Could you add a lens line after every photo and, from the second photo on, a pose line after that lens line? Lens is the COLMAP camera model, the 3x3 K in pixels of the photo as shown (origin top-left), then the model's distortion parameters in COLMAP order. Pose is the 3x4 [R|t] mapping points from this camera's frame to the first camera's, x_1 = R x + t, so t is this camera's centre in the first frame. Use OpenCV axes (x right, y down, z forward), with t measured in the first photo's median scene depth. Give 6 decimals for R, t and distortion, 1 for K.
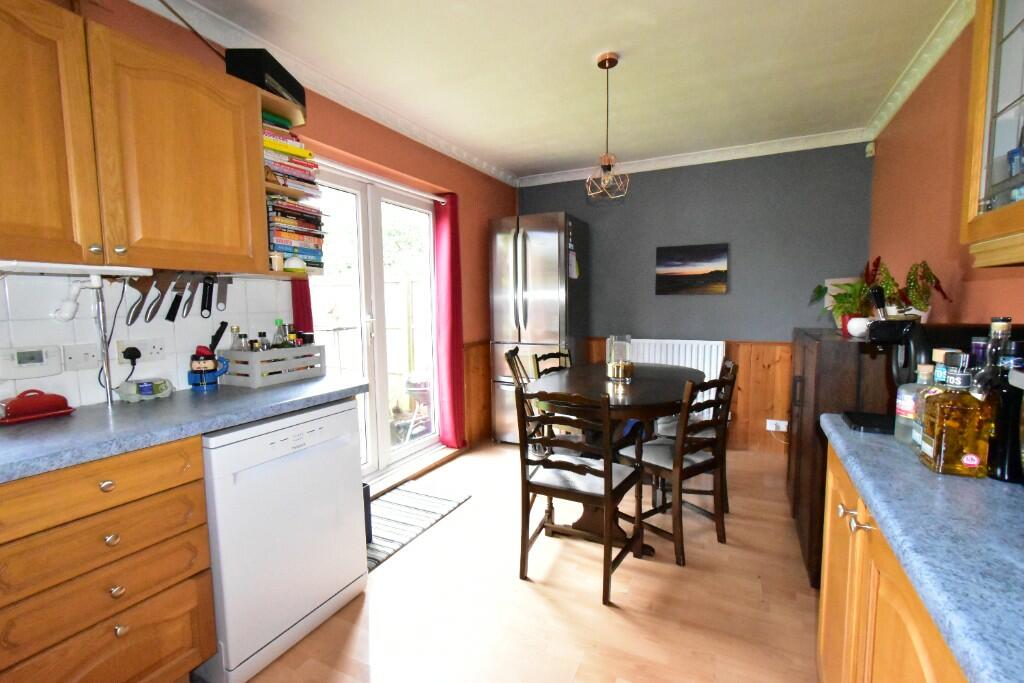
lens RADIAL K [[449.7, 0, 515.5], [0, 449.7, 342.5], [0, 0, 1]] dist [0.001327, 0.000123]
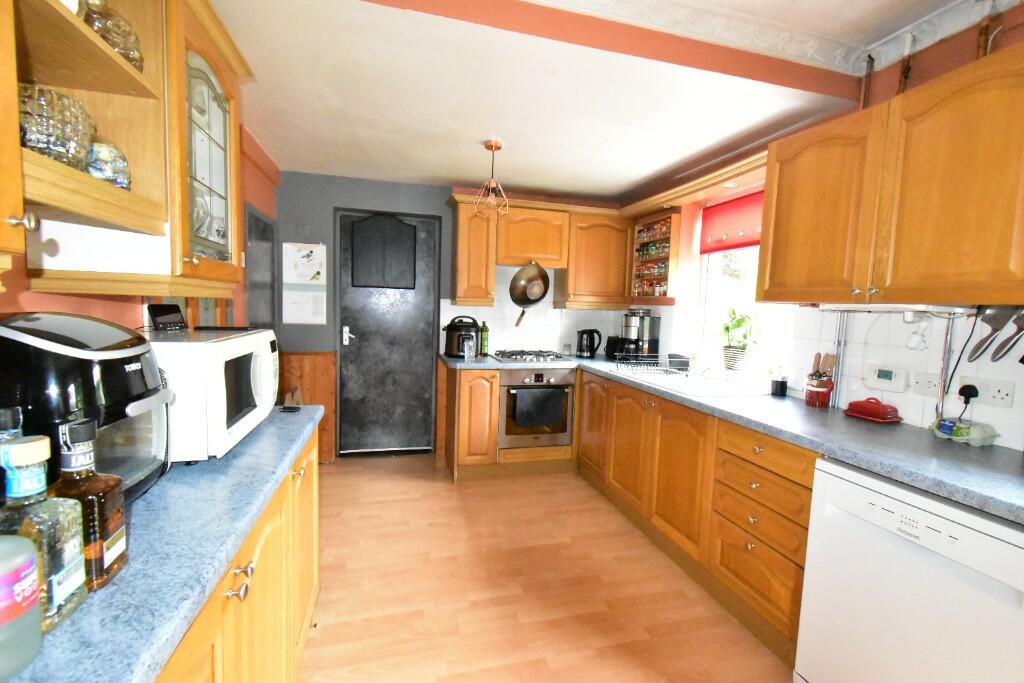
lens RADIAL K [[449.7, 0, 515.3], [0, 449.7, 342.2], [0, 0, 1]] dist [0.001327, 0.000123]
pose [[-0.754828, 0.040583, -0.654666, 0.532012], [-0.080122, 0.984905, 0.153435, -0.159347], [0.651010, 0.168270, -0.740183, 1.148272]]
